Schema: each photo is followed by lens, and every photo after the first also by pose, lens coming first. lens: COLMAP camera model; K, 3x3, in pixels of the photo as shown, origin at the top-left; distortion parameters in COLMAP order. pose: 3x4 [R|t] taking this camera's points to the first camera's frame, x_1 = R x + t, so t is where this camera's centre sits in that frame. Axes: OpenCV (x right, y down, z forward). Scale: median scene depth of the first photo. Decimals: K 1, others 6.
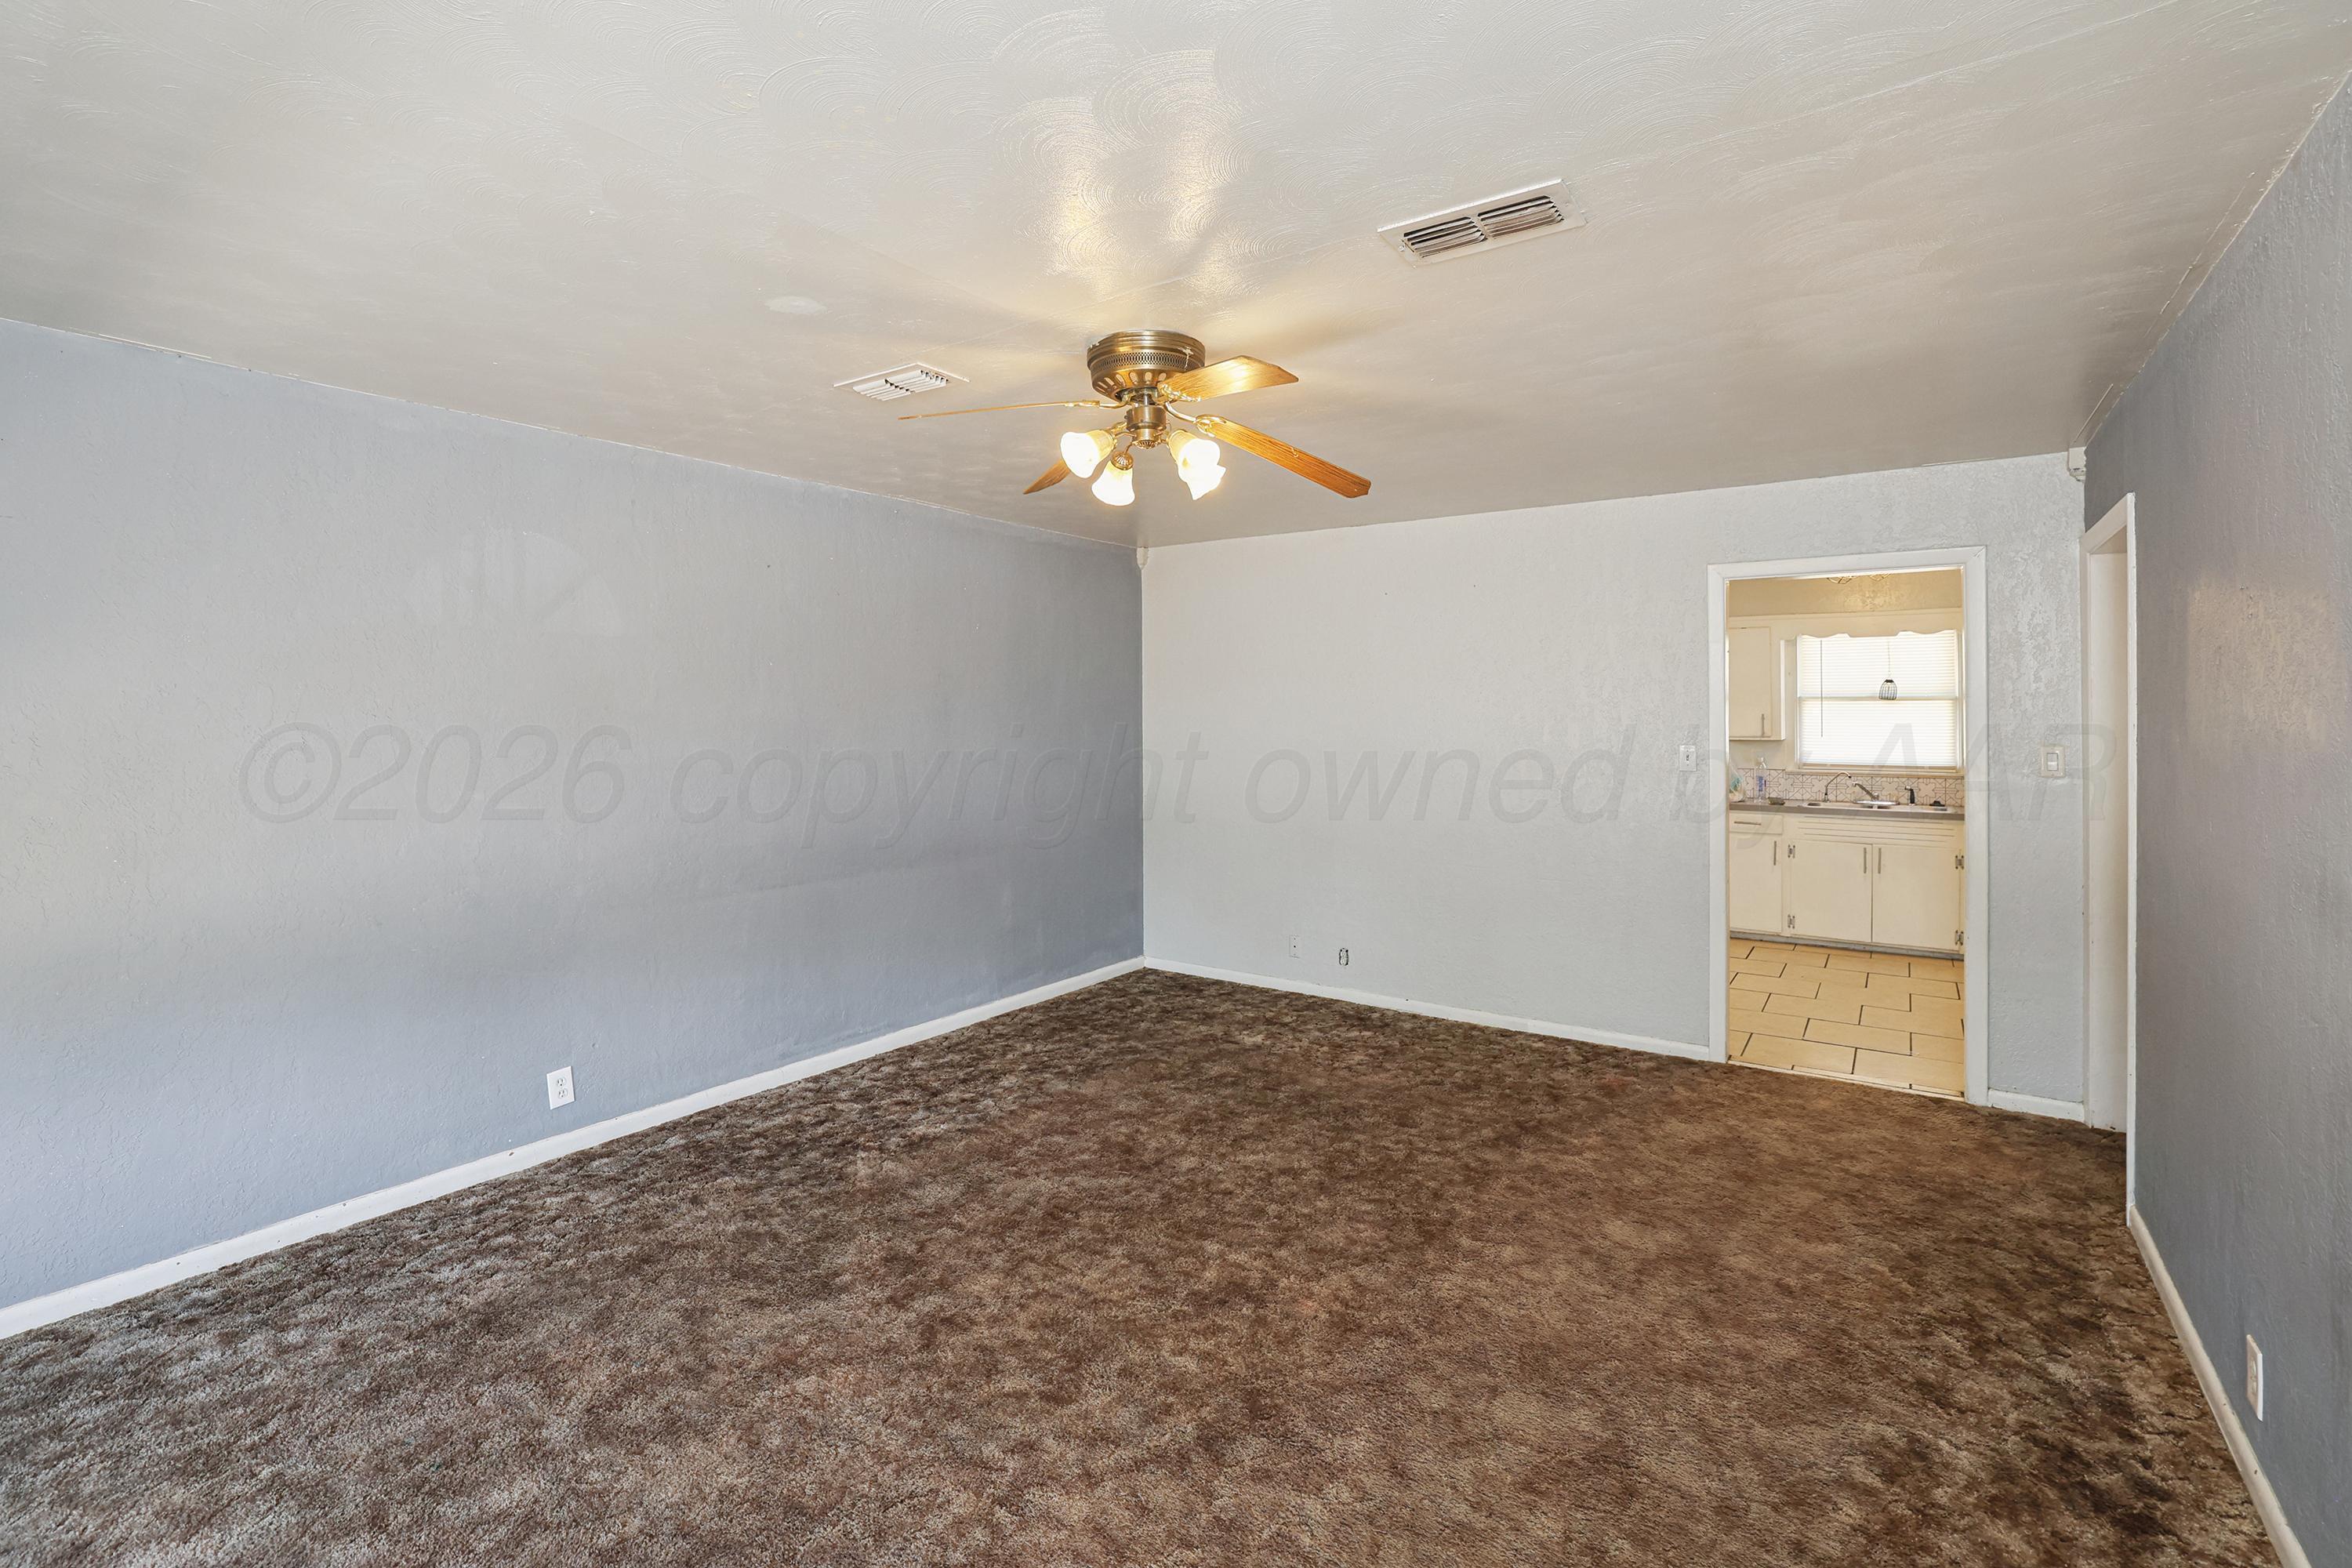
lens RADIAL K [[1077.7, 0, 1160.8], [0, 1077.7, 729.5], [0, 0, 1]] dist [-0.053079, 0.019149]
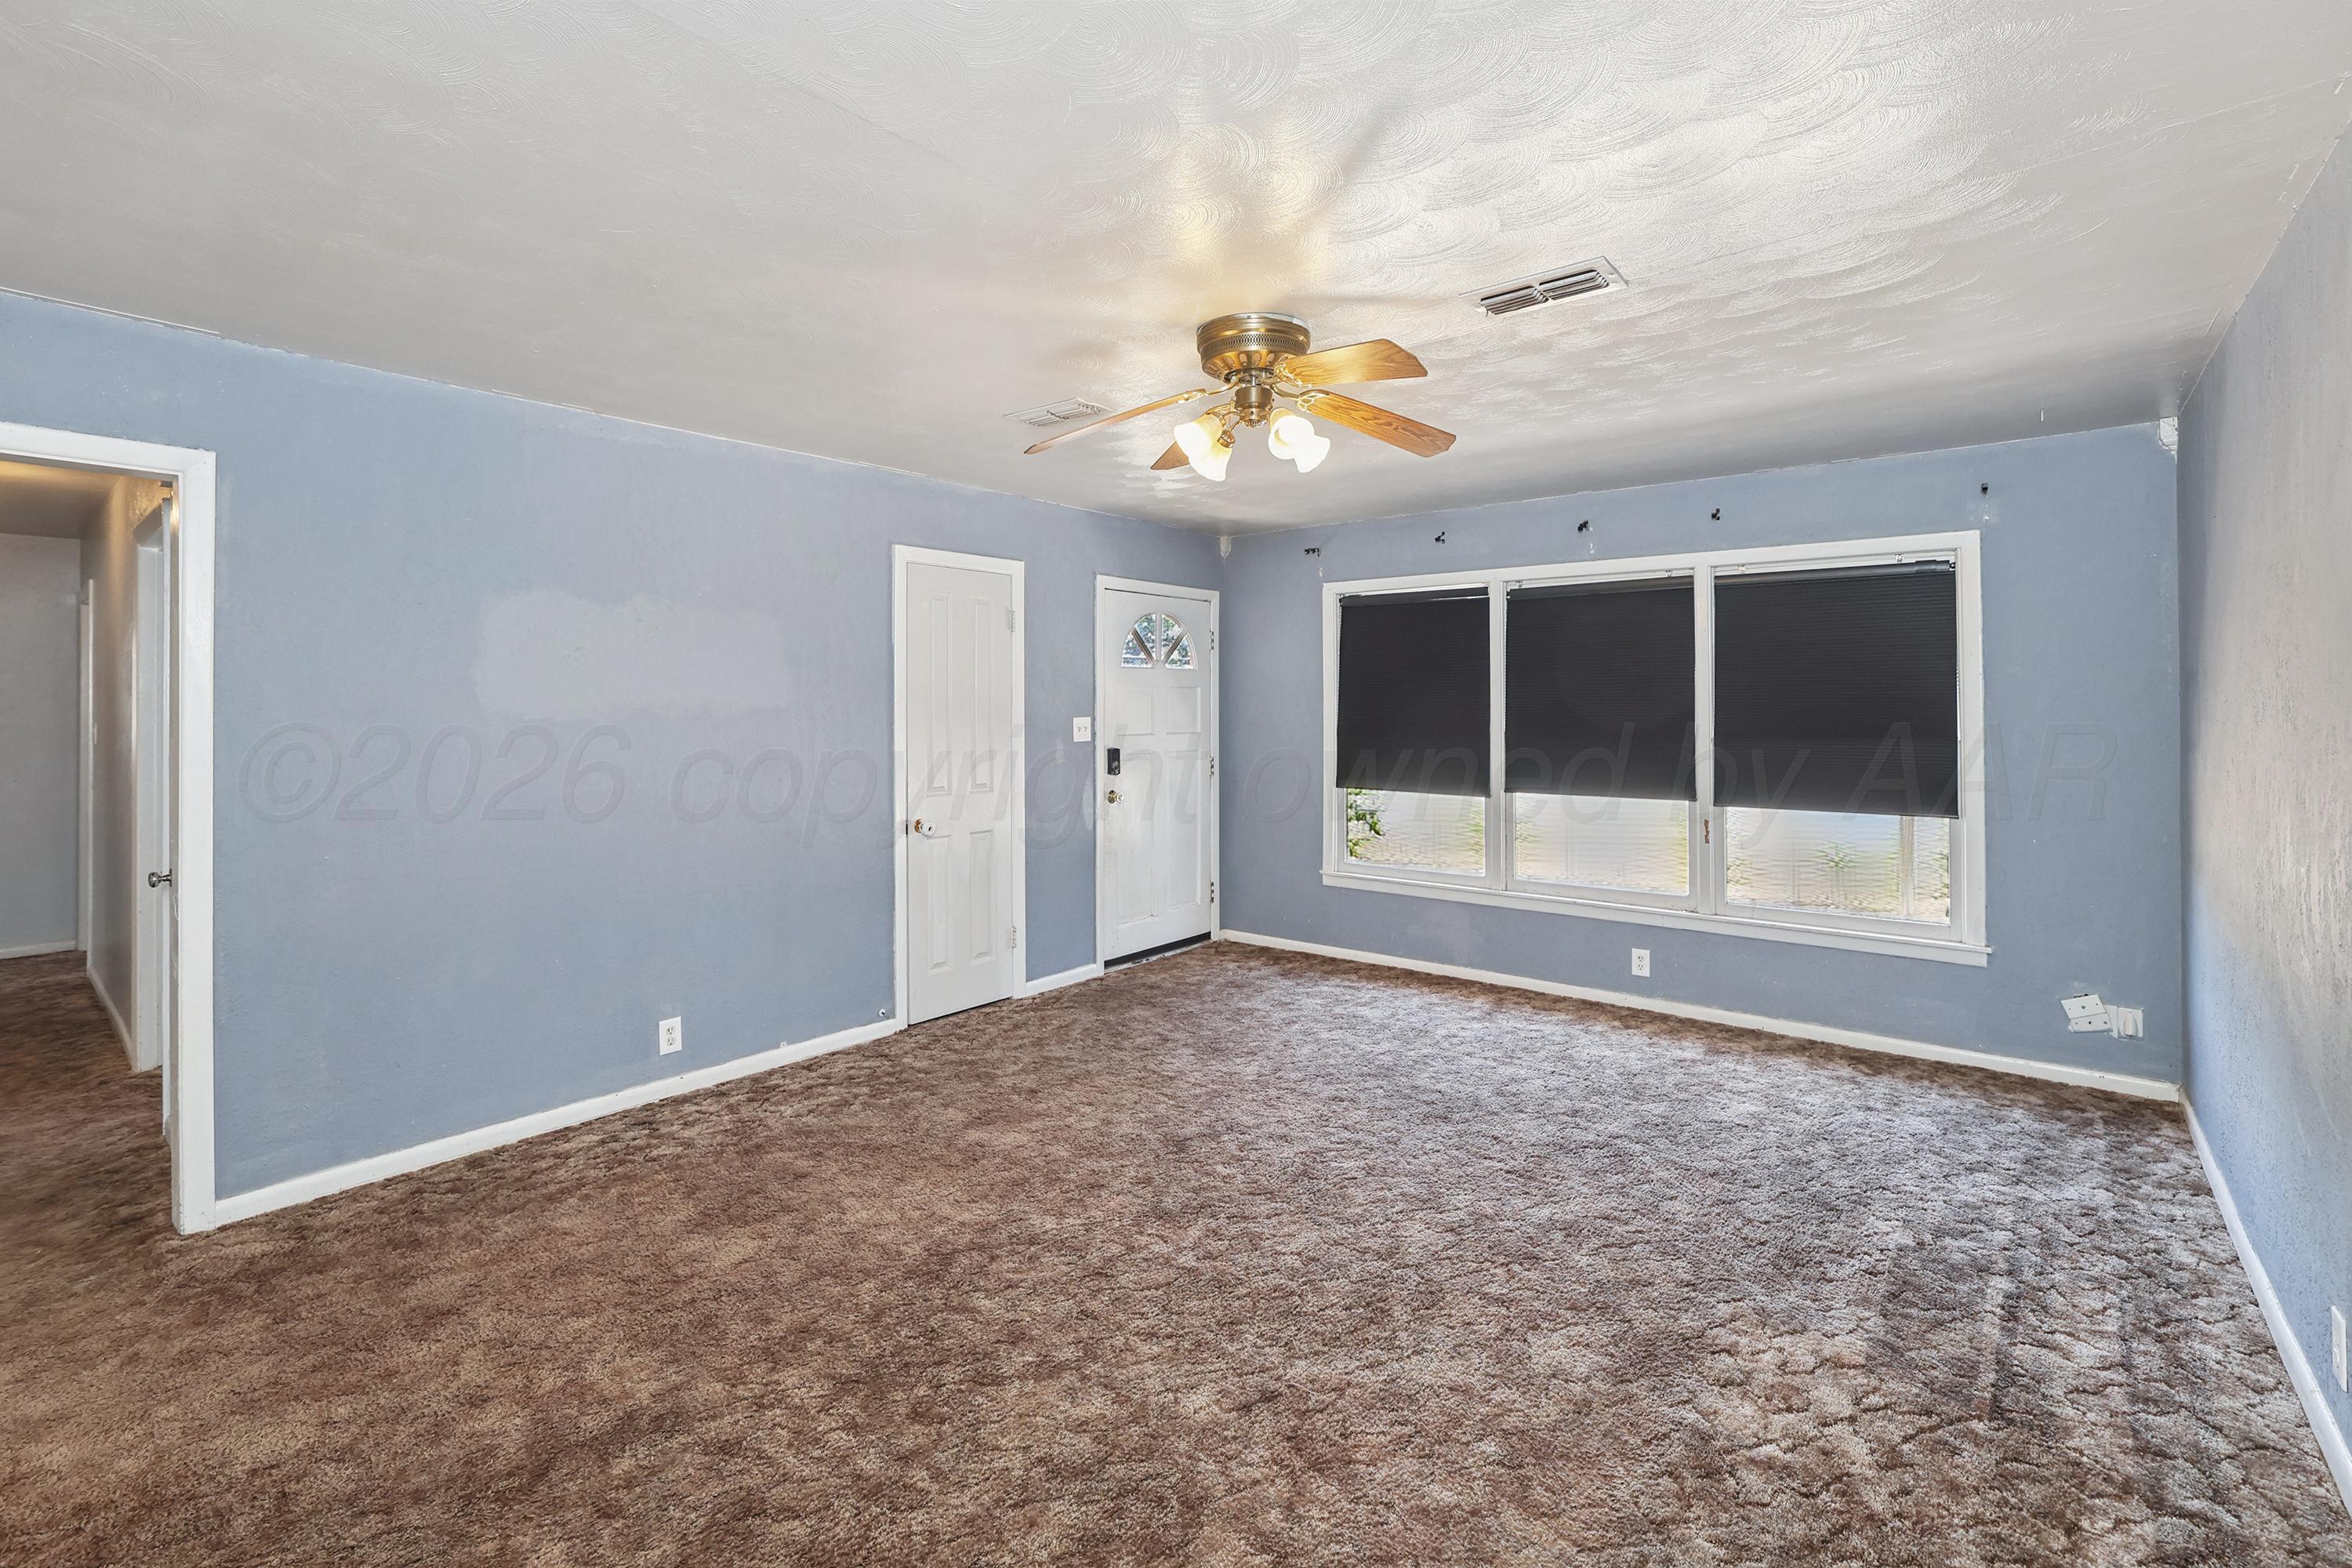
lens RADIAL K [[1073.4, 0, 1148.4], [0, 1073.4, 706.3], [0, 0, 1]] dist [-0.064801, 0.027028]
pose [[-0.996042, 0.004545, 0.088769, -0.001716], [0.005555, 0.999922, 0.011142, -0.003055], [-0.088712, 0.011591, -0.995990, 1.966930]]
